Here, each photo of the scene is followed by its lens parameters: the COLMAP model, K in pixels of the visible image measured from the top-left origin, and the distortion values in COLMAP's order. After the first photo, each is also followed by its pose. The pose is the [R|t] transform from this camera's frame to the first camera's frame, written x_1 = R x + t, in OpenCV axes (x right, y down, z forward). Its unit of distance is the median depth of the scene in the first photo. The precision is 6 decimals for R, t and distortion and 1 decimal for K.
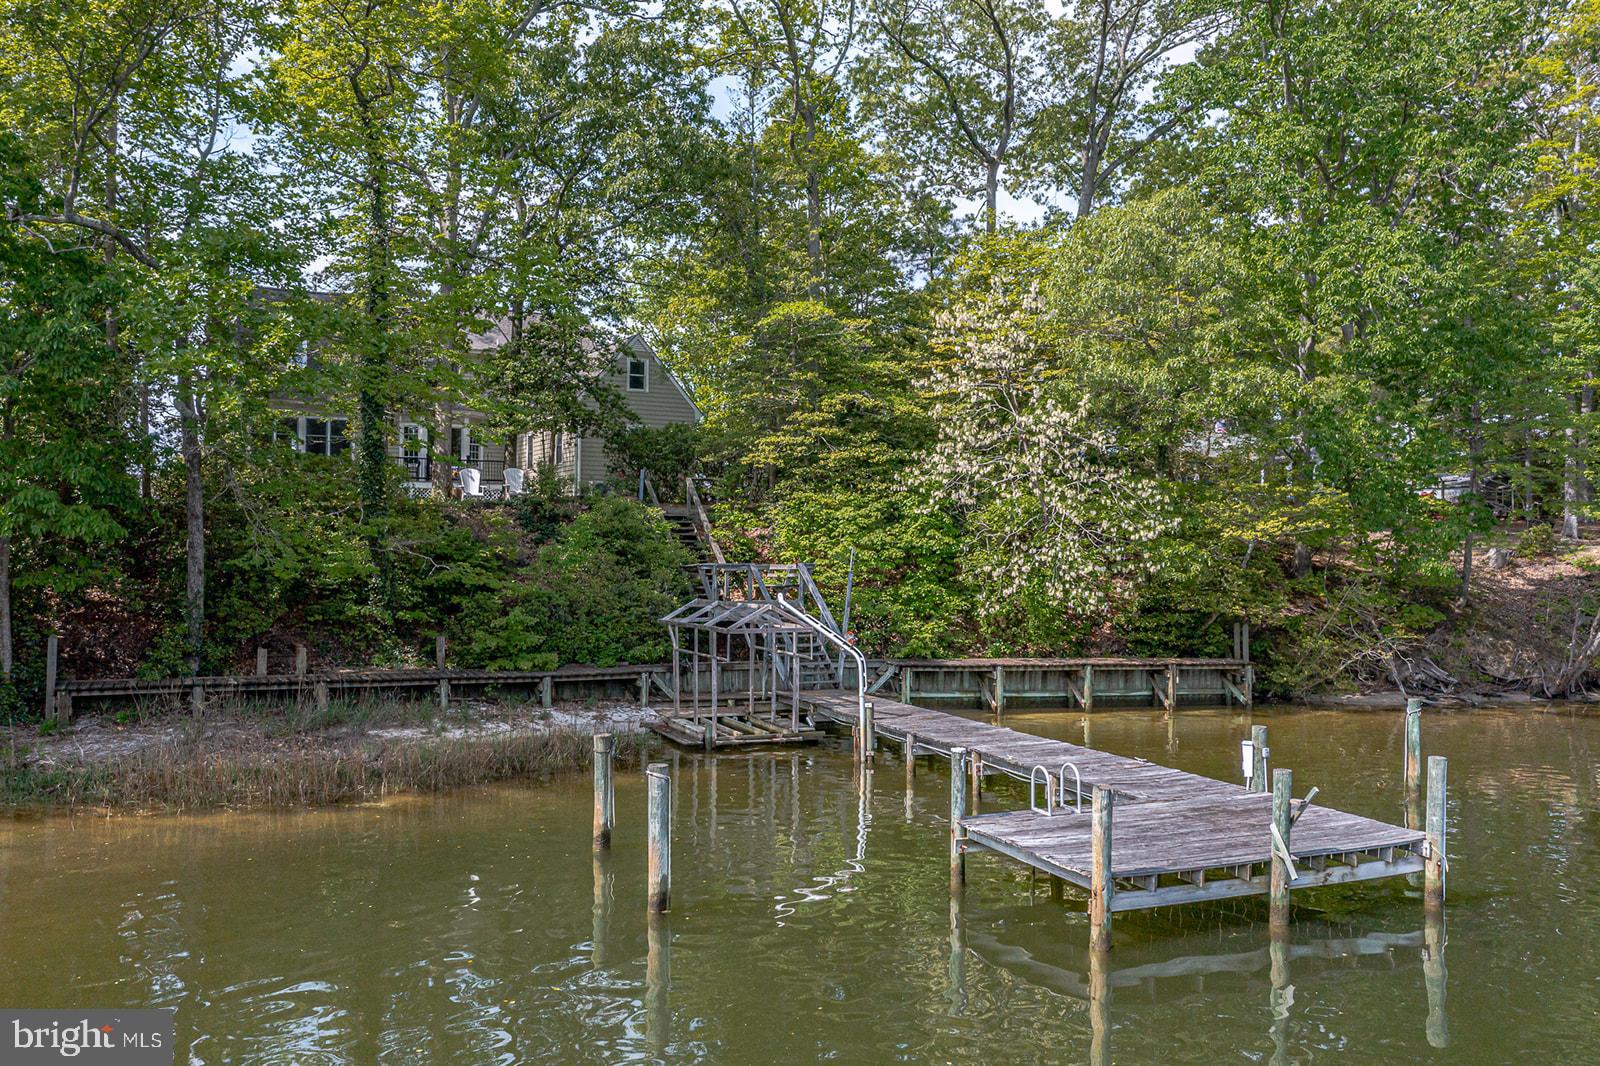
lens RADIAL K [[1302.3, 0, 795.6], [0, 1302.3, 537.5], [0, 0, 1]] dist [-0.011426, -0.001211]
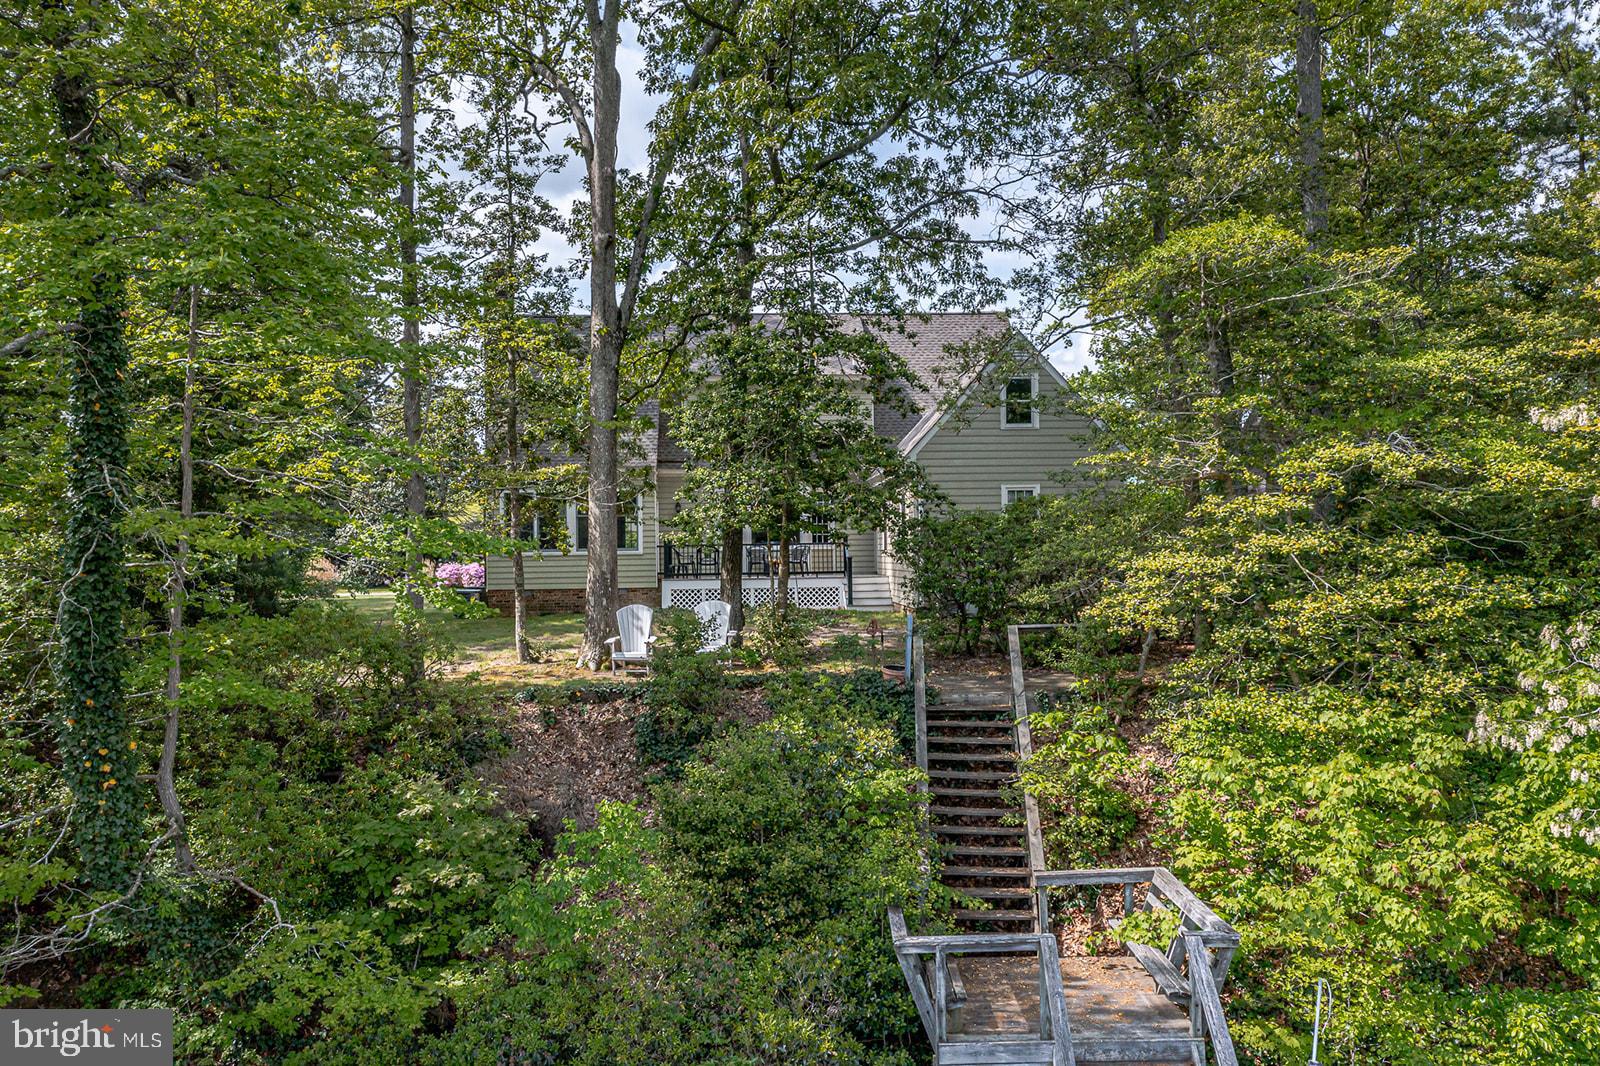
lens RADIAL K [[1284.3, 0, 795.6], [0, 1284.3, 537.6], [0, 0, 1]] dist [-0.010822, 0.002640]
pose [[0.899480, -0.025575, -0.436212, 0.062717], [0.025482, 0.999657, -0.006064, -0.091288], [0.436217, -0.005661, 0.899823, 0.633034]]
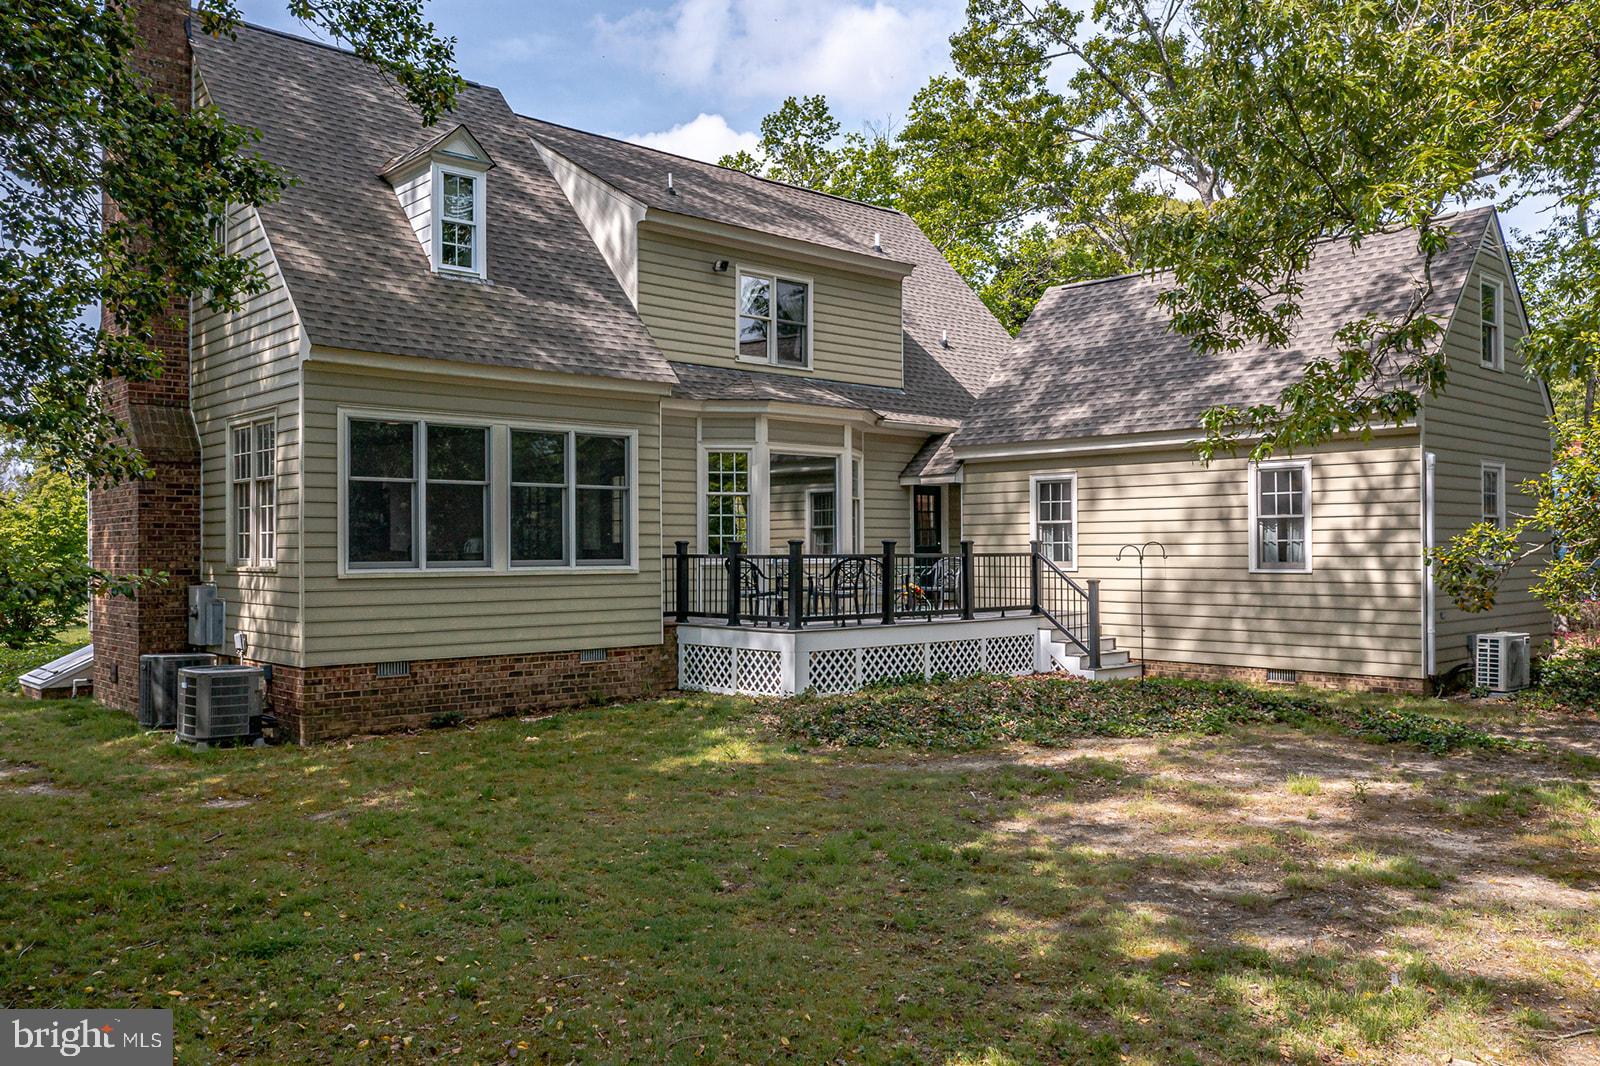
lens RADIAL K [[1293.4, 0, 795.1], [0, 1293.4, 535.6], [0, 0, 1]] dist [-0.013171, 0.002951]
pose [[0.969696, -0.008485, 0.244166, -0.592795], [0.007941, 0.999963, 0.003210, -0.102621], [-0.244185, -0.001173, 0.969728, 1.054123]]
